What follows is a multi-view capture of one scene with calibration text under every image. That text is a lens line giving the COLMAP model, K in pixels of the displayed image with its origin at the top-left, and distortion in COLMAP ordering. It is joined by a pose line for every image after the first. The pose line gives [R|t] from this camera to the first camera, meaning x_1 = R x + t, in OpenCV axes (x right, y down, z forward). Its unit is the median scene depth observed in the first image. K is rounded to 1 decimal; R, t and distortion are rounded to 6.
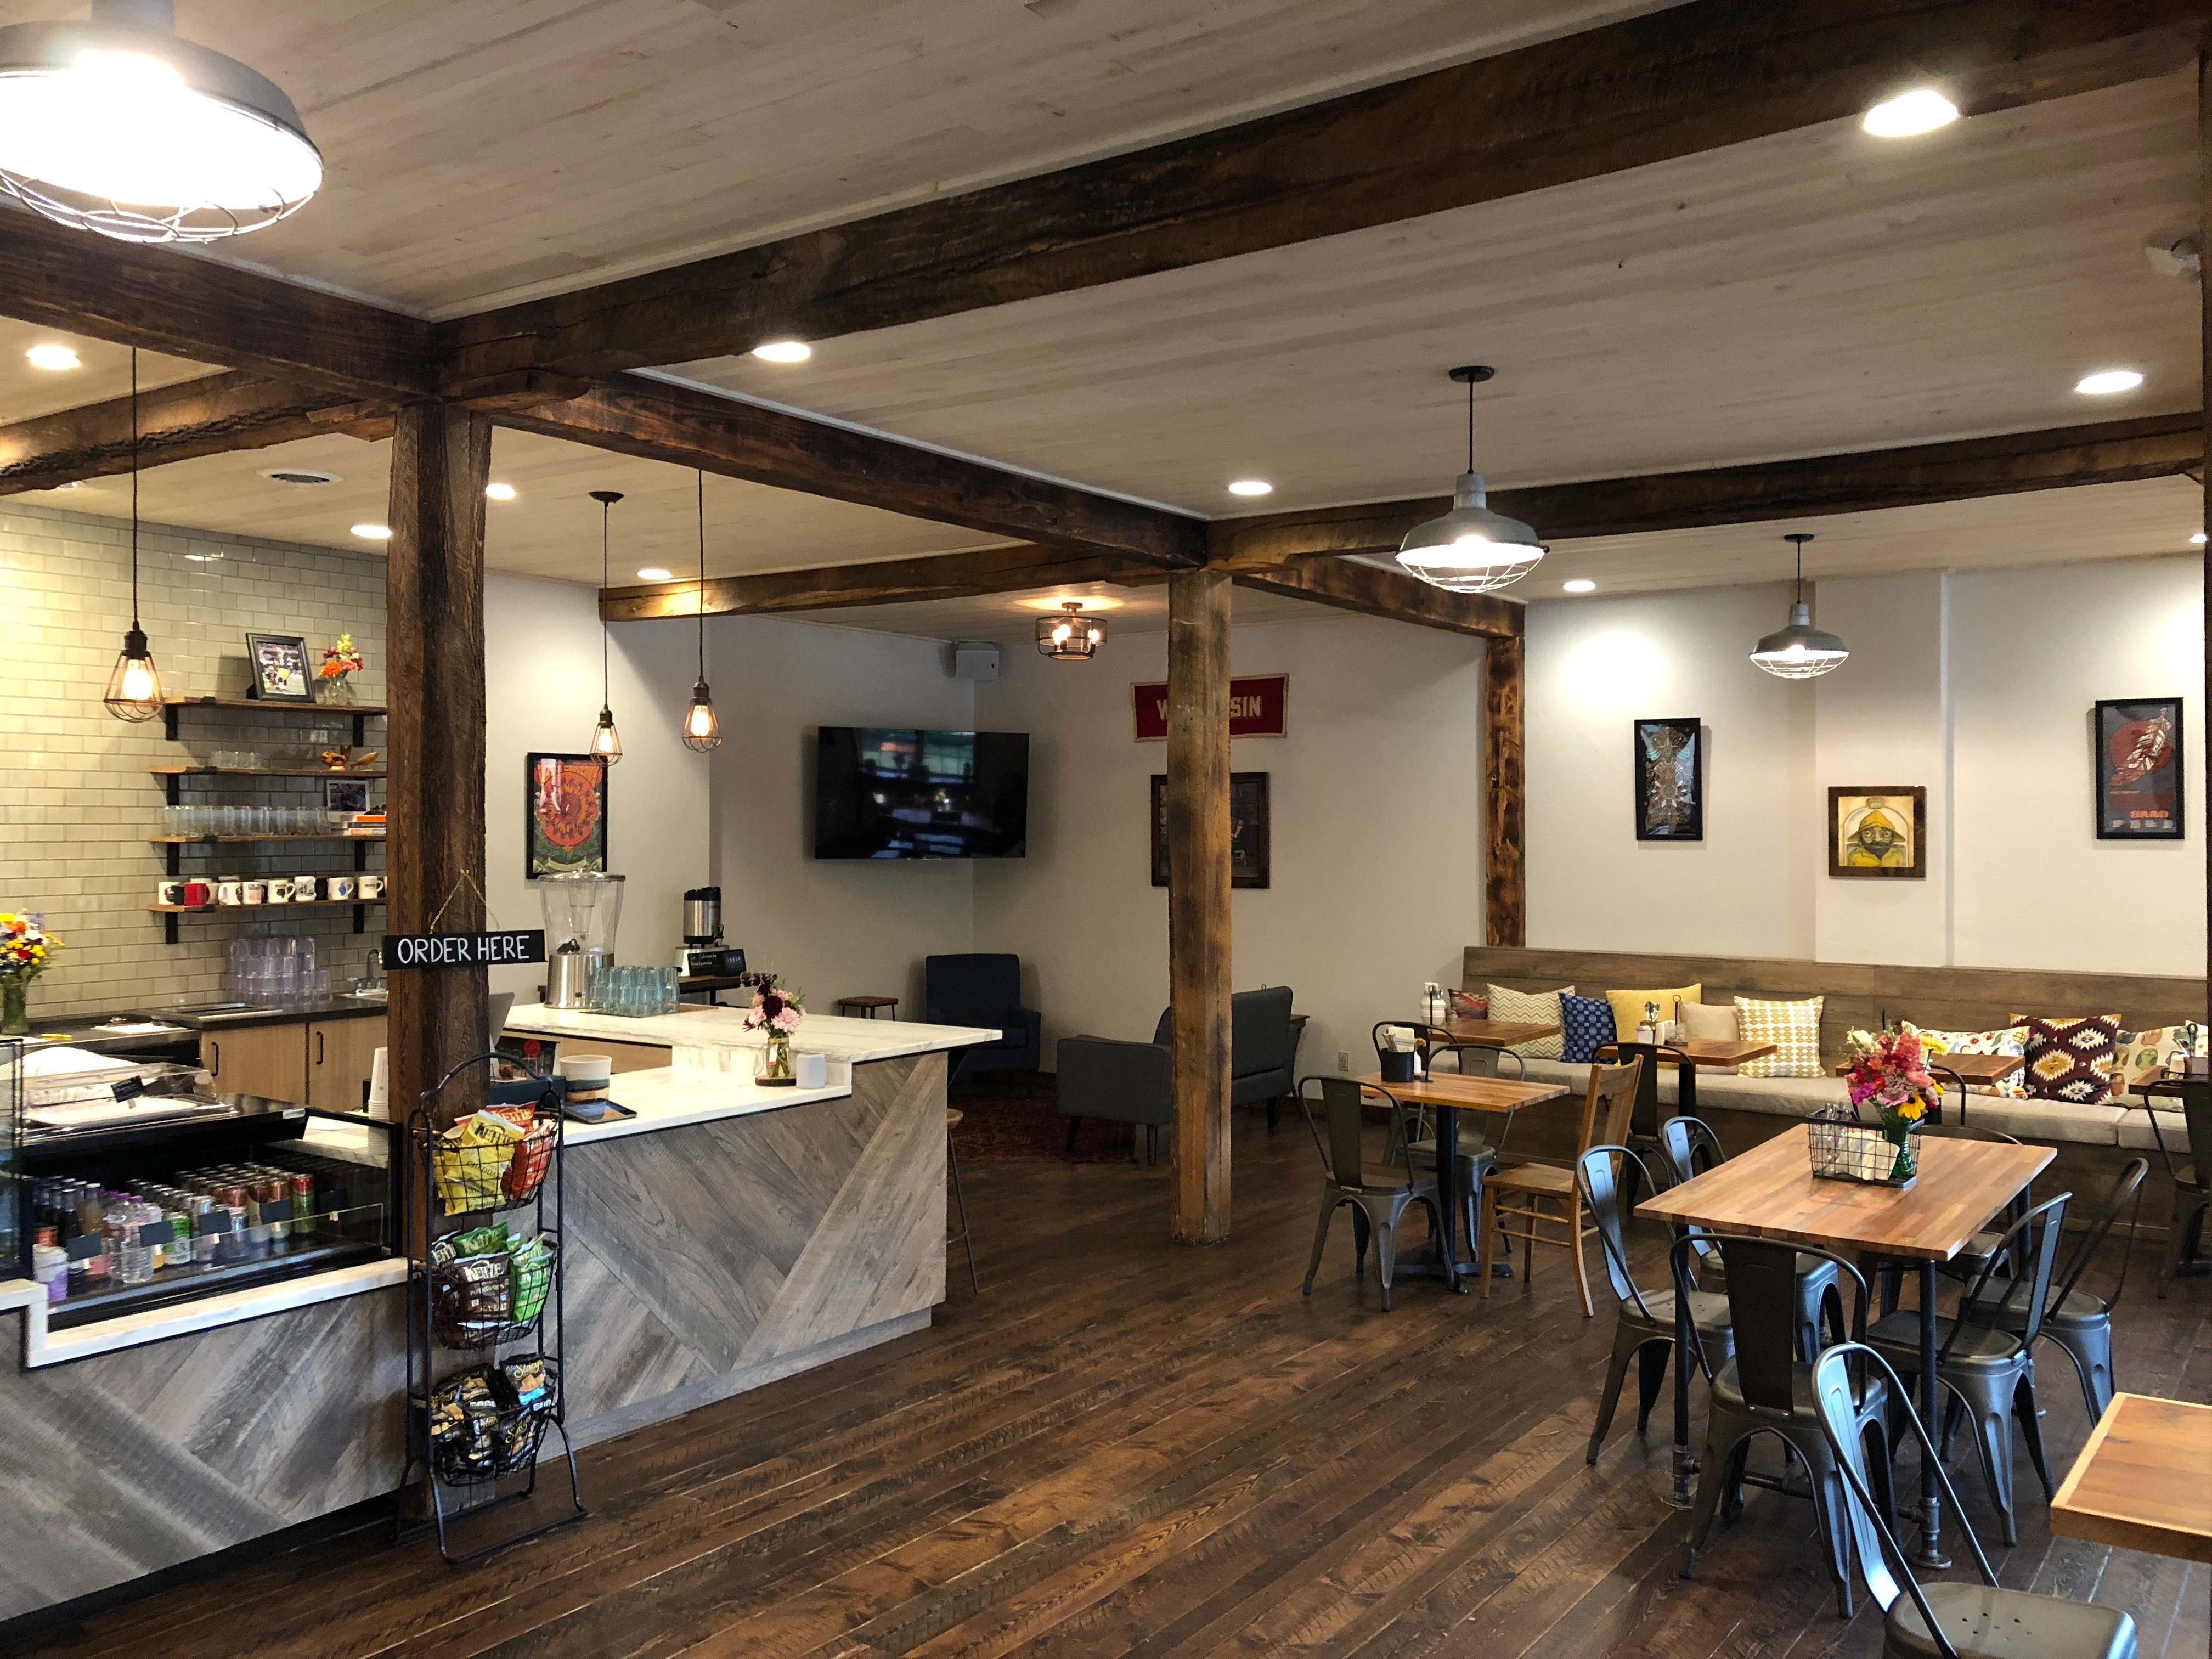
lens RADIAL K [[1752.7, 0, 1106.0], [0, 1752.7, 829.5], [0, 0, 1]] dist [0.013613, -0.004102]
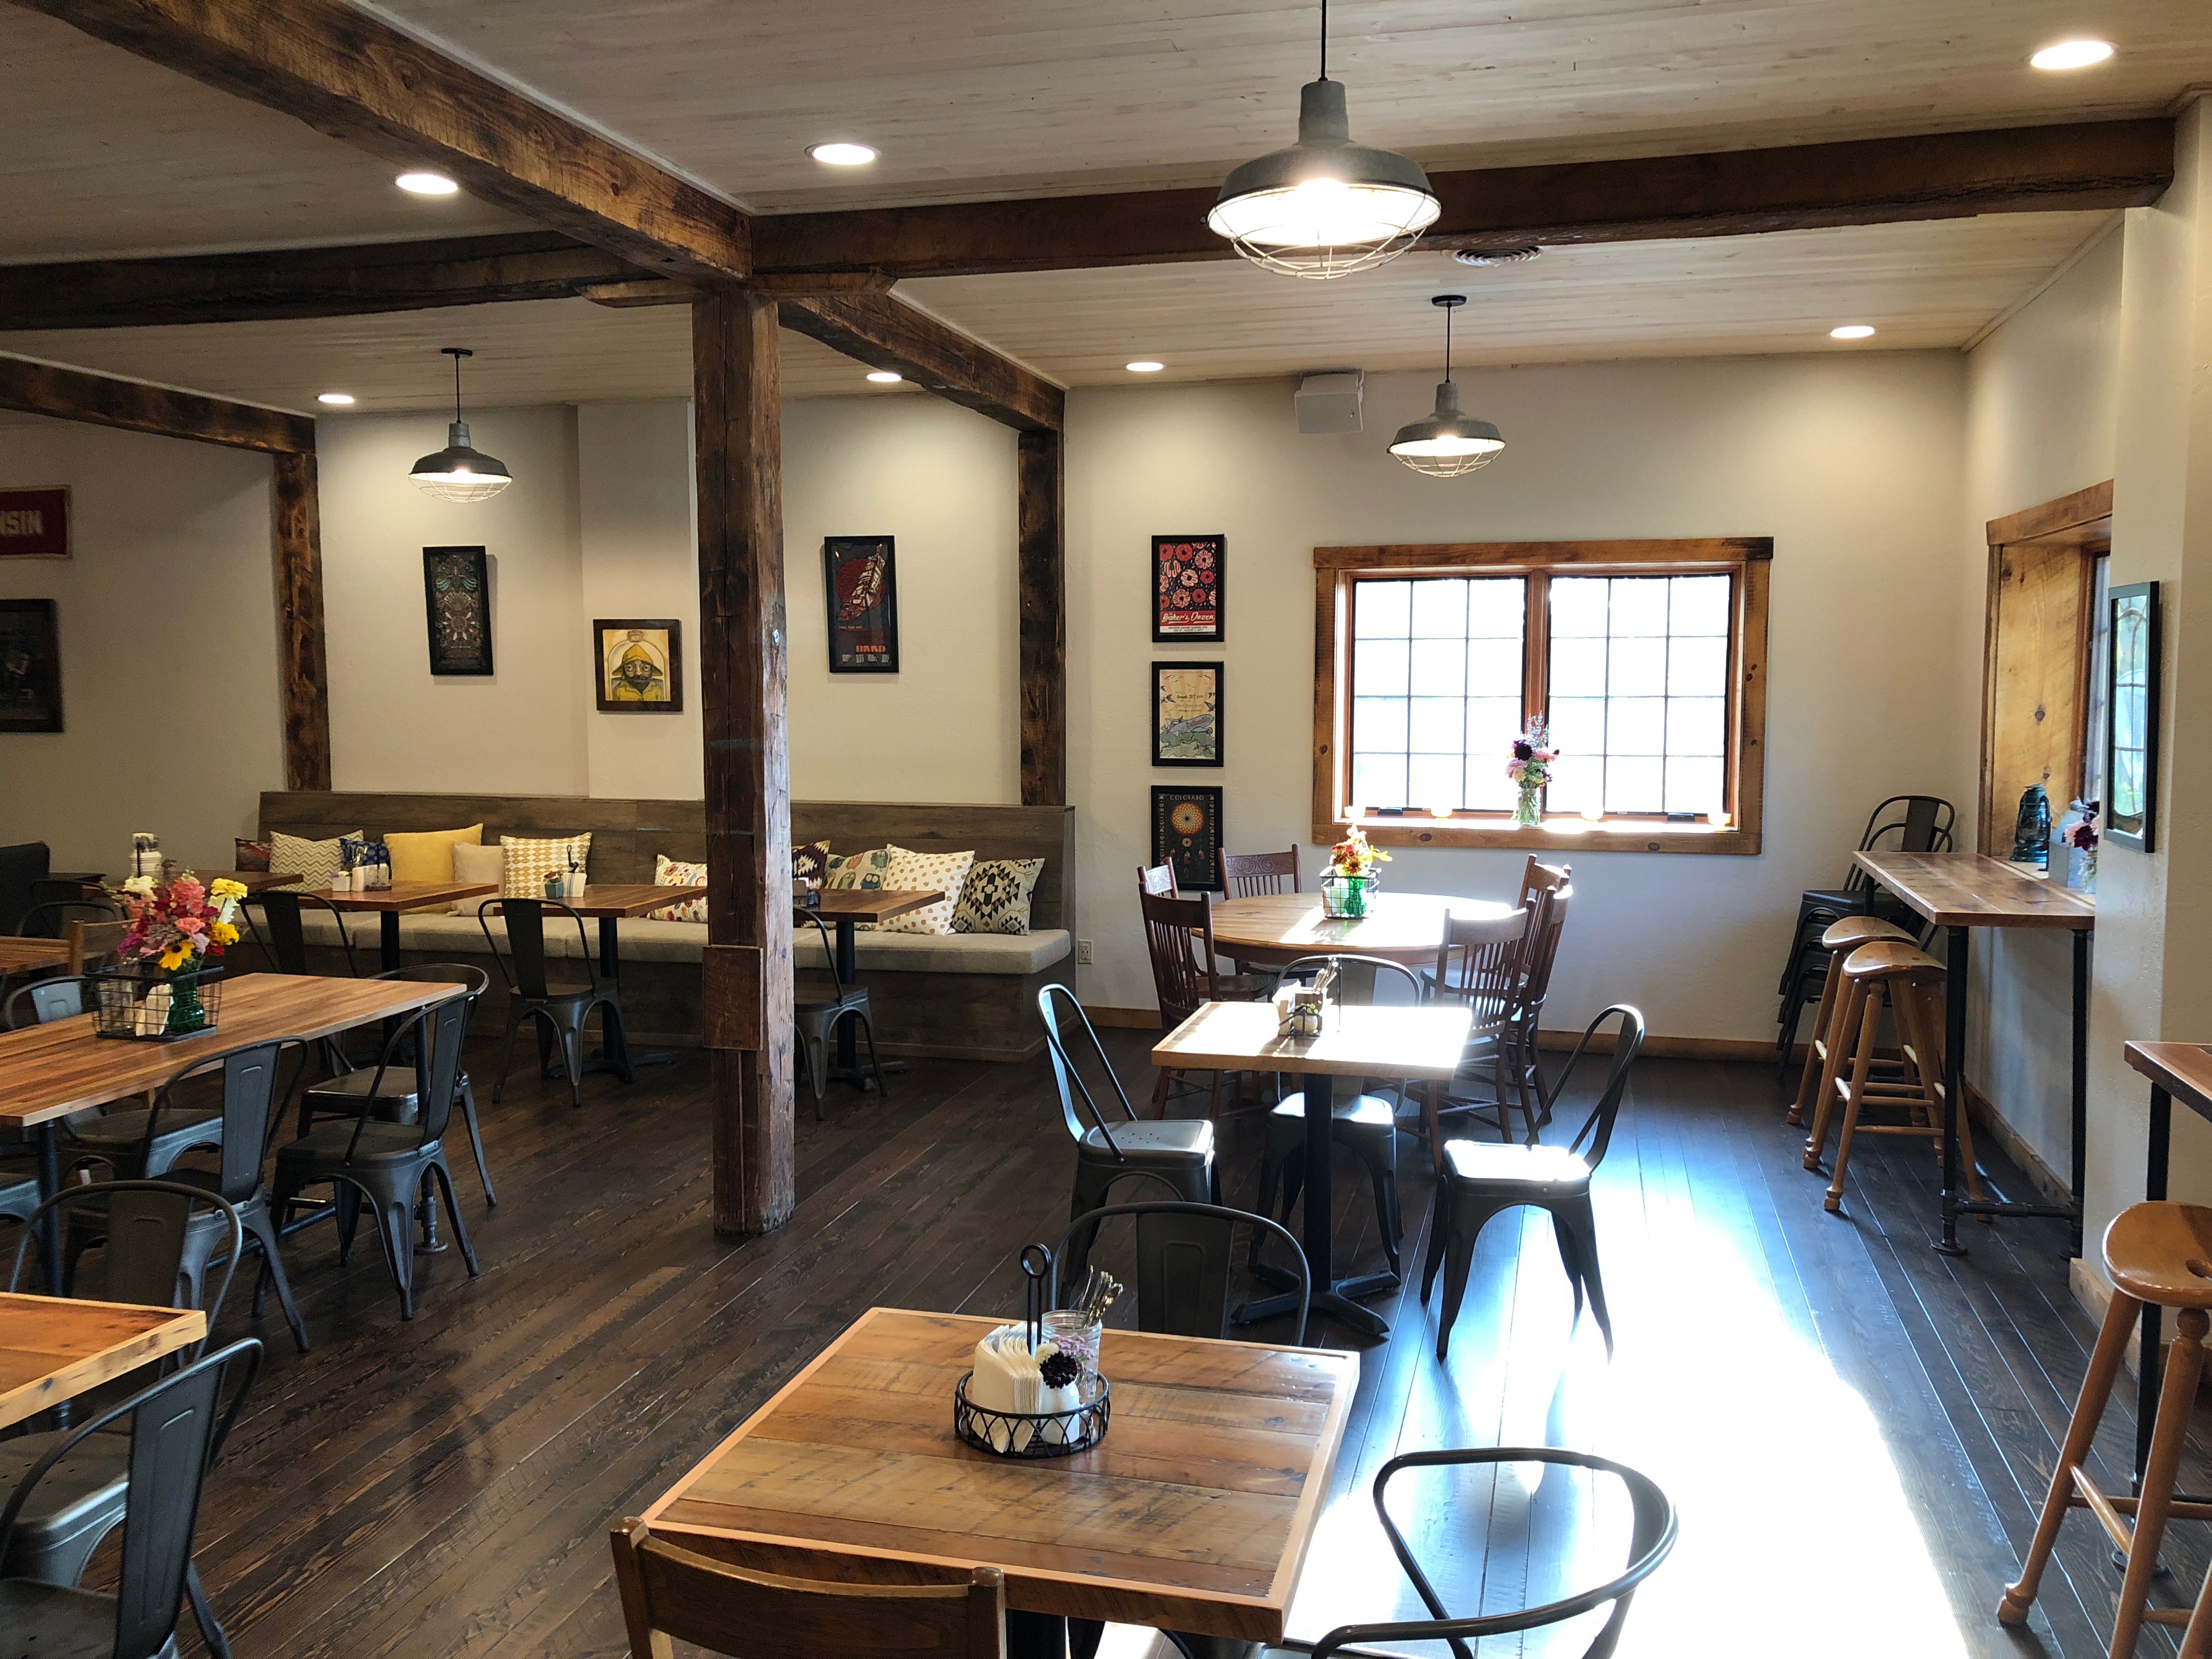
lens RADIAL K [[1752.7, 0, 1106.0], [0, 1752.7, 829.5], [0, 0, 1]] dist [0.013613, -0.004102]
pose [[0.933561, -0.034956, 0.356711, 0.326639], [0.002456, 0.995833, 0.091161, 0.003758], [-0.358411, -0.084228, 0.929757, -0.023775]]
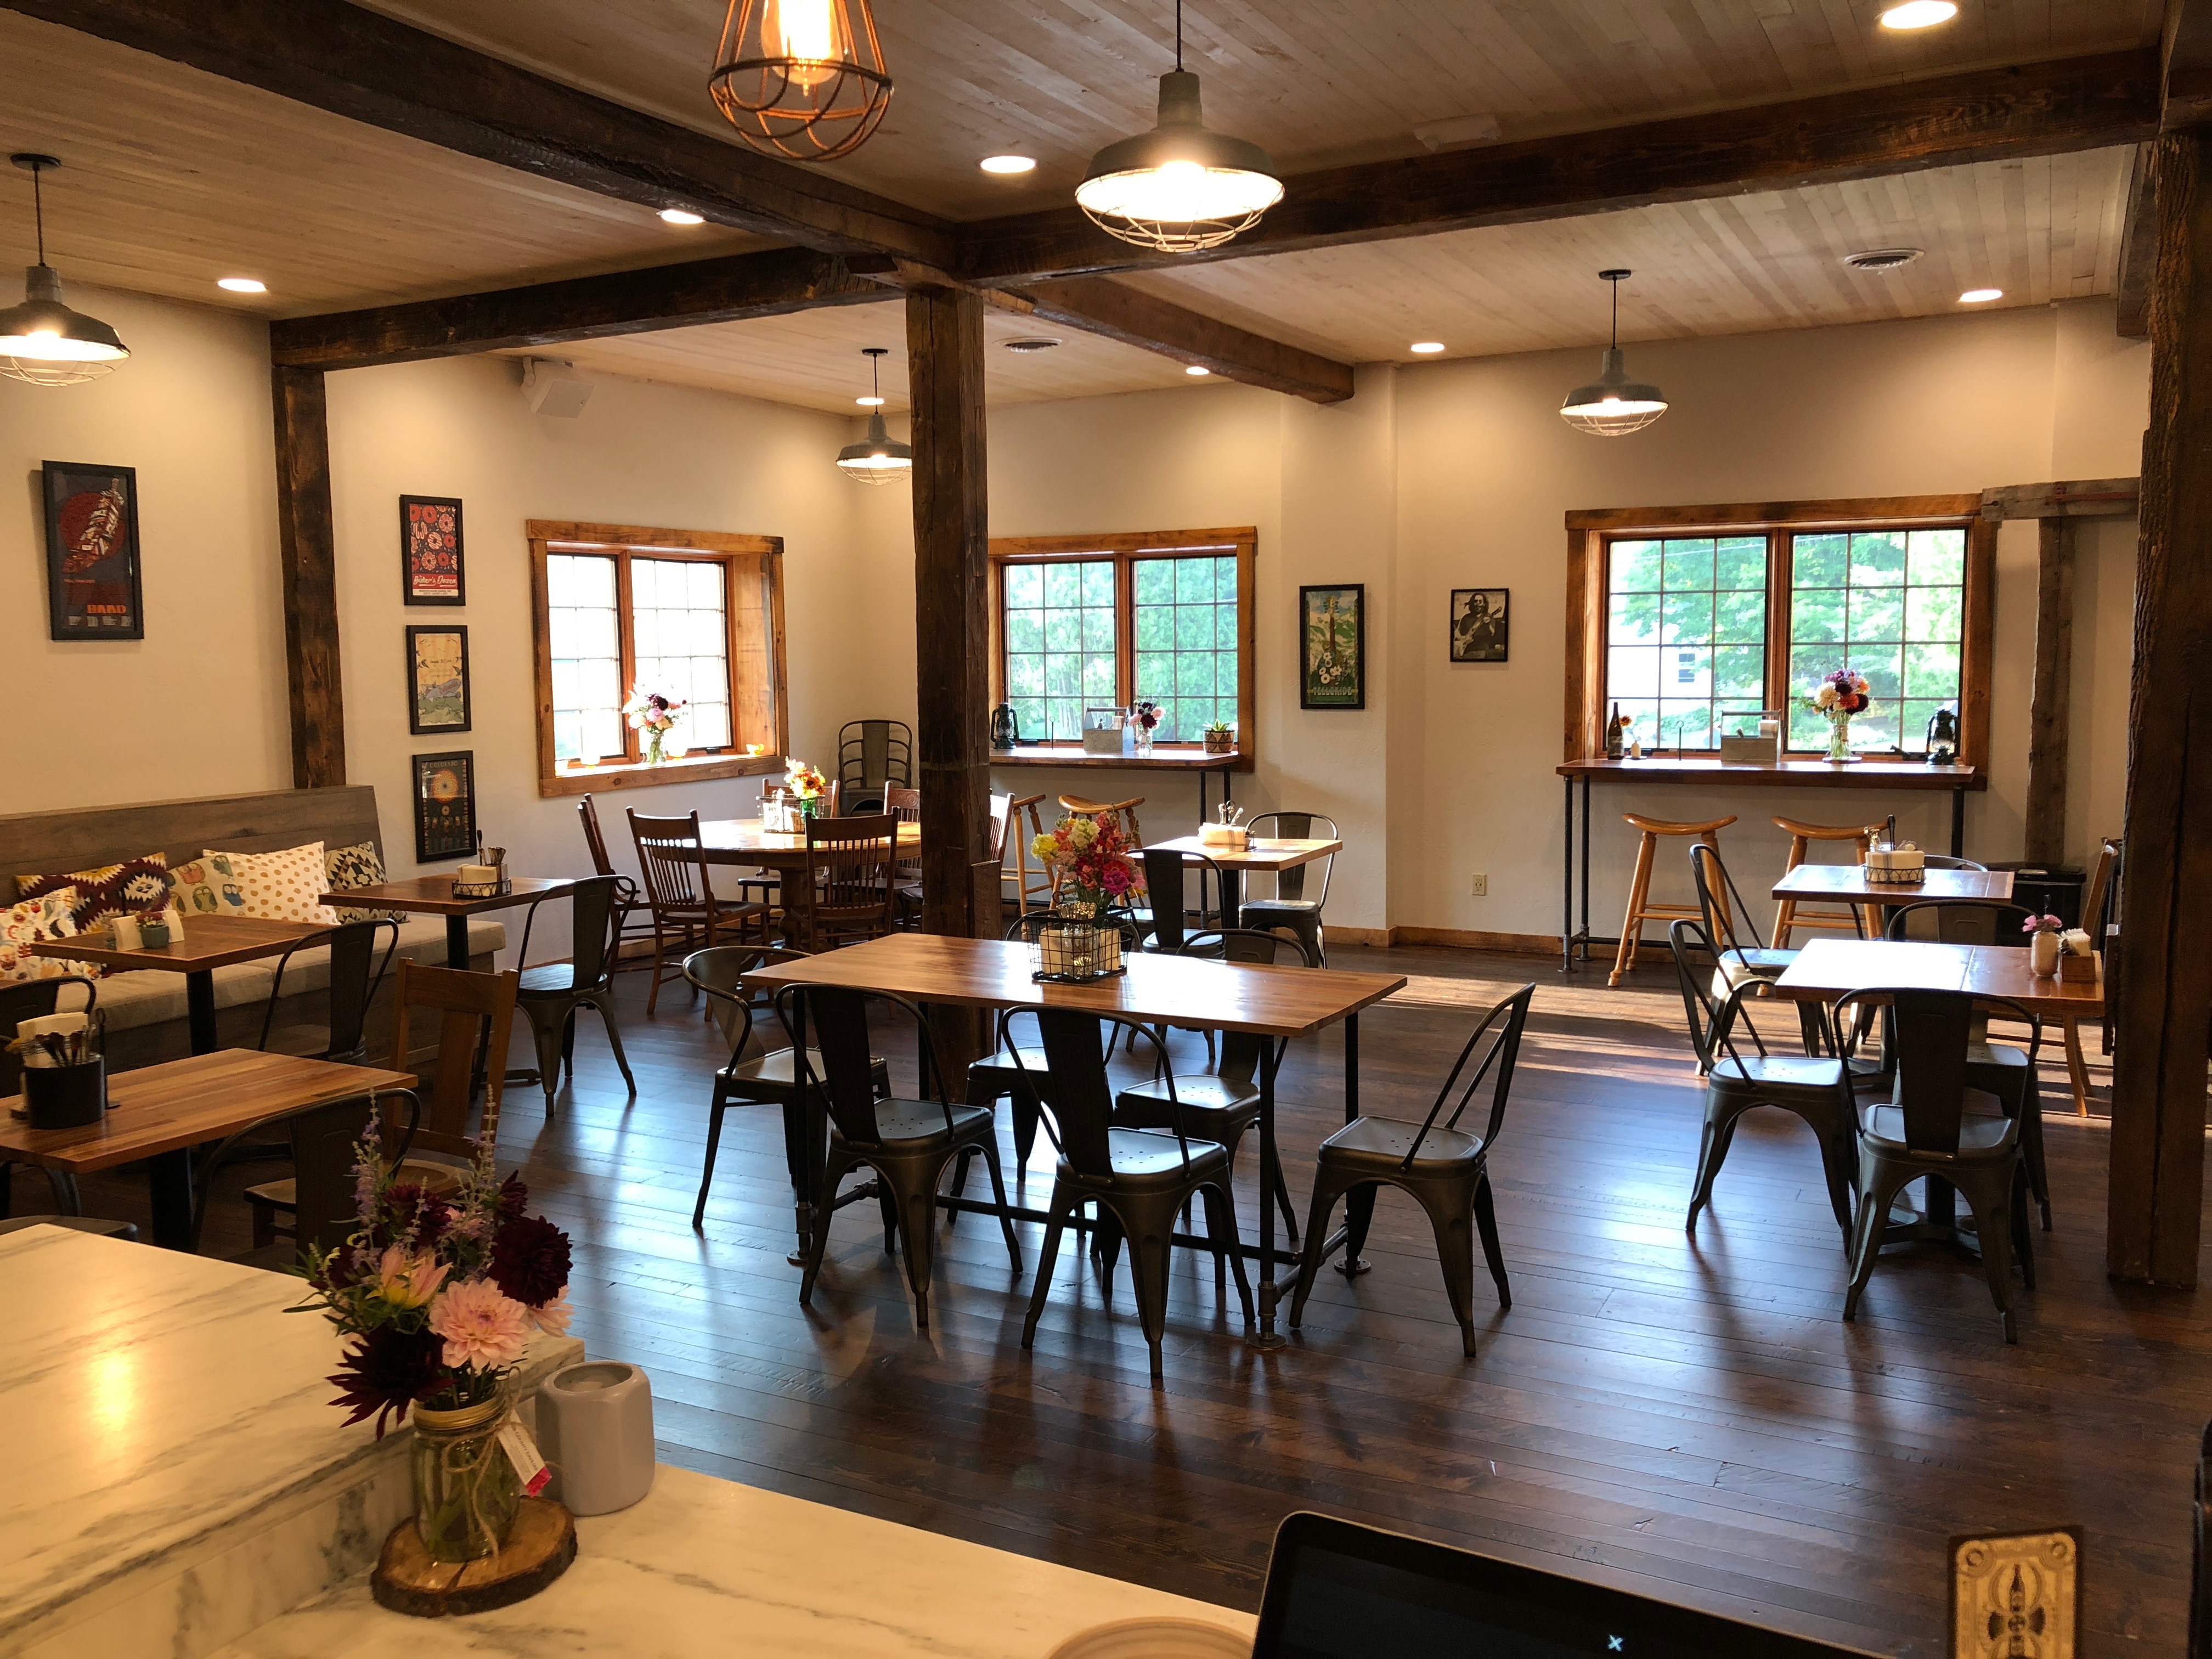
lens RADIAL K [[1803.7, 0, 1106.0], [0, 1803.7, 829.5], [0, 0, 1]] dist [-0.005781, -0.004634]
pose [[-0.140056, -0.100796, 0.985000, -0.283242], [0.021590, 0.994258, 0.104813, 0.014615], [-0.989908, 0.035946, -0.137076, 0.619171]]
